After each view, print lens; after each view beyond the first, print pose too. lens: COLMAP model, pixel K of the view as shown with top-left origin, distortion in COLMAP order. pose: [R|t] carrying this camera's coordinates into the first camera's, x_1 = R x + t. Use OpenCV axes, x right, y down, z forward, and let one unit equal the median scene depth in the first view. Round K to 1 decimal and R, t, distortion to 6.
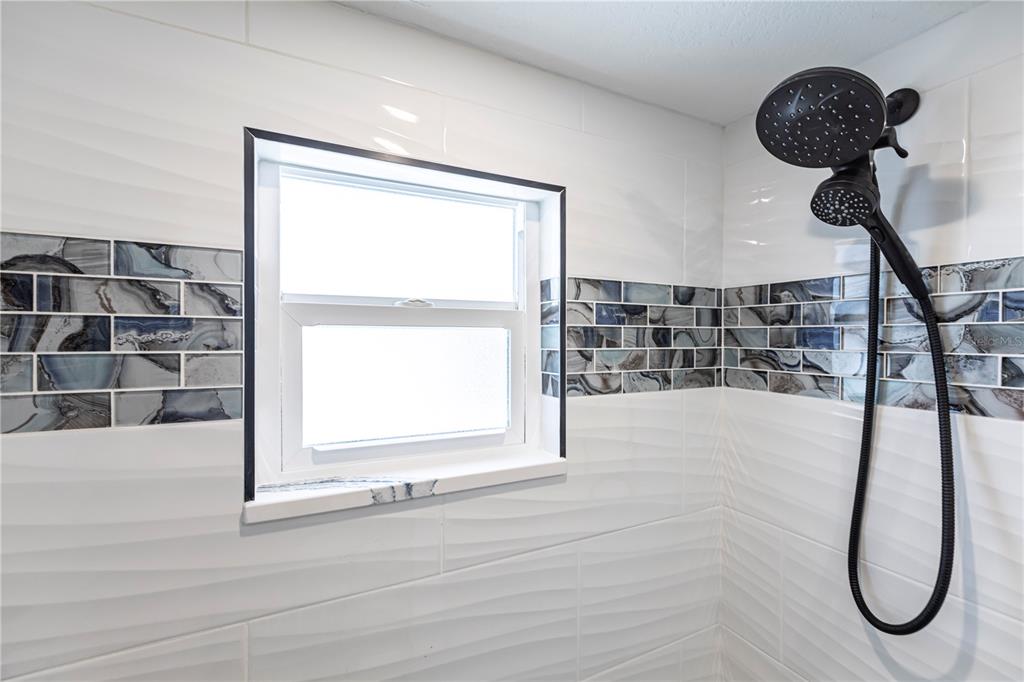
lens RADIAL K [[459.8, 0, 509.4], [0, 459.8, 341.5], [0, 0, 1]] dist [-0.003105, -0.000235]
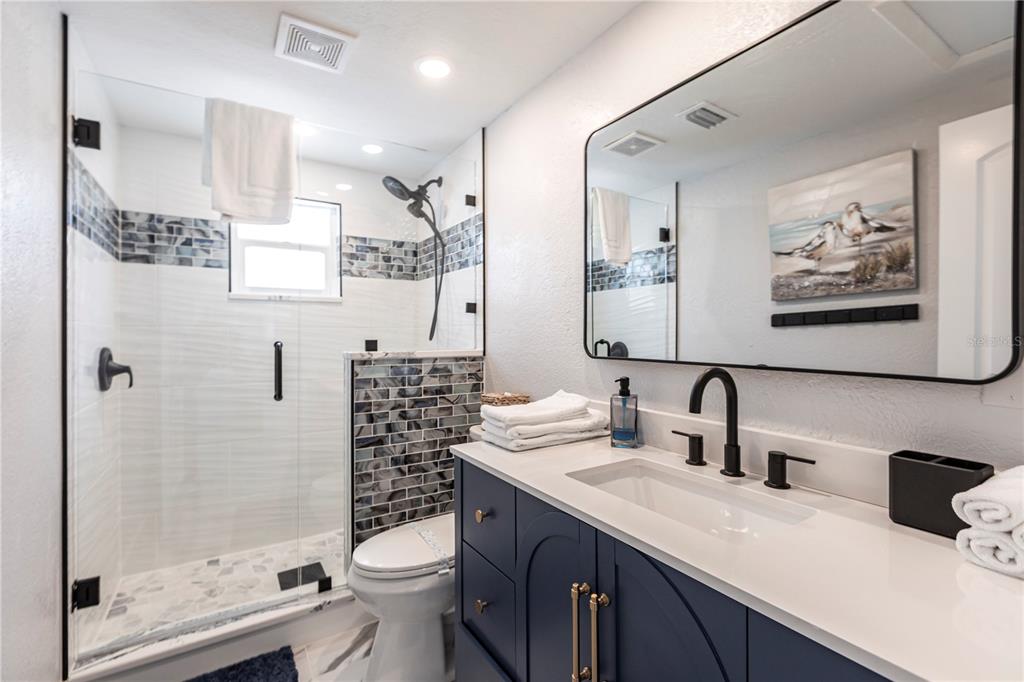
lens RADIAL K [[459.8, 0, 516.5], [0, 459.8, 336.9], [0, 0, 1]] dist [-0.003105, -0.000235]
pose [[0.994772, -0.010119, 0.101622, 1.088935], [0.010297, 0.999946, -0.001236, 0.614709], [-0.101604, 0.002276, 0.994822, -2.359216]]
